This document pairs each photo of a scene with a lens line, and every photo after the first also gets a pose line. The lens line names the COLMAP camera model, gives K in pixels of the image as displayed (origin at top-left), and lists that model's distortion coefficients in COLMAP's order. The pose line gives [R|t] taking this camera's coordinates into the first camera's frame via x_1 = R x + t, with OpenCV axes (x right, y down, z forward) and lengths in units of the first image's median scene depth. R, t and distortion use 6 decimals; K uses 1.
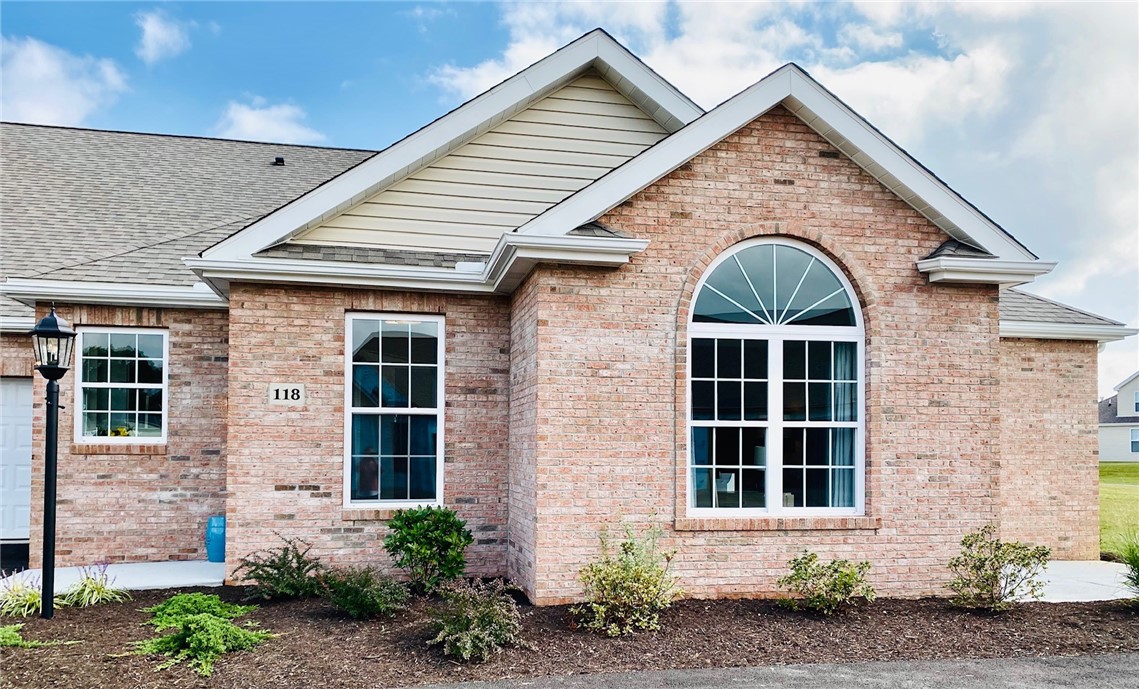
lens RADIAL K [[867.8, 0, 584.2], [0, 867.8, 414.3], [0, 0, 1]] dist [-0.012045, -0.000004]
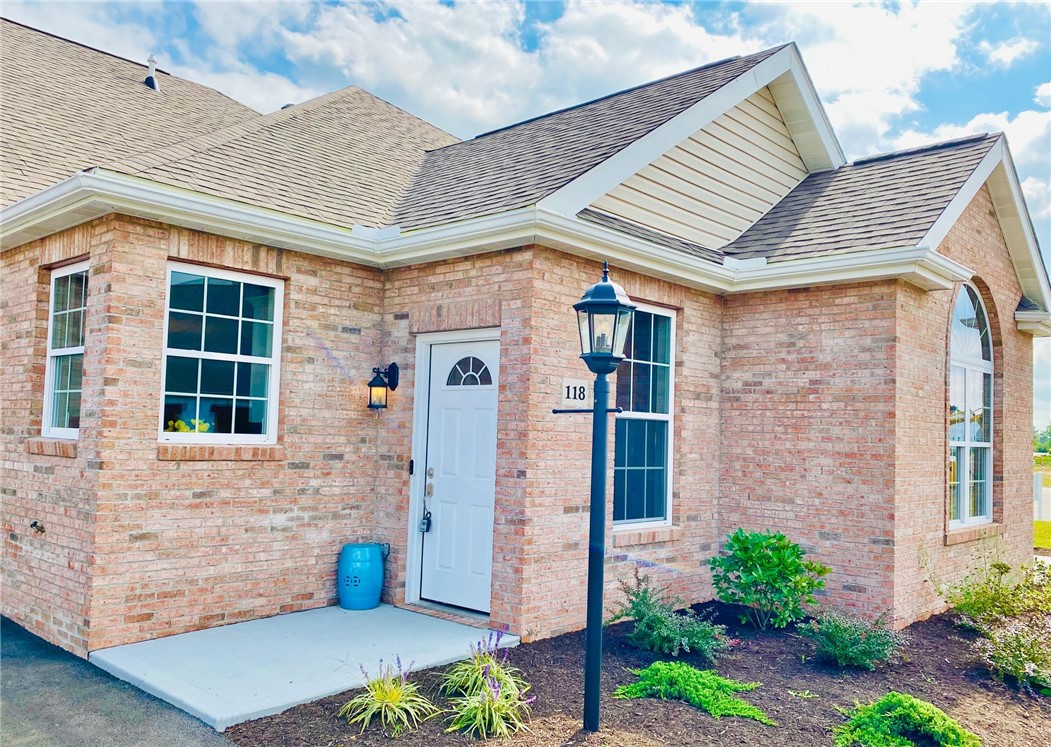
lens RADIAL K [[860.8, 0, 525.2], [0, 860.8, 378.1], [0, 0, 1]] dist [0.019587, -0.008608]
pose [[0.824755, 0.059020, 0.562402, -0.720899], [-0.050934, 0.998249, -0.030065, -0.008798], [-0.563192, -0.003849, 0.826317, 0.319249]]
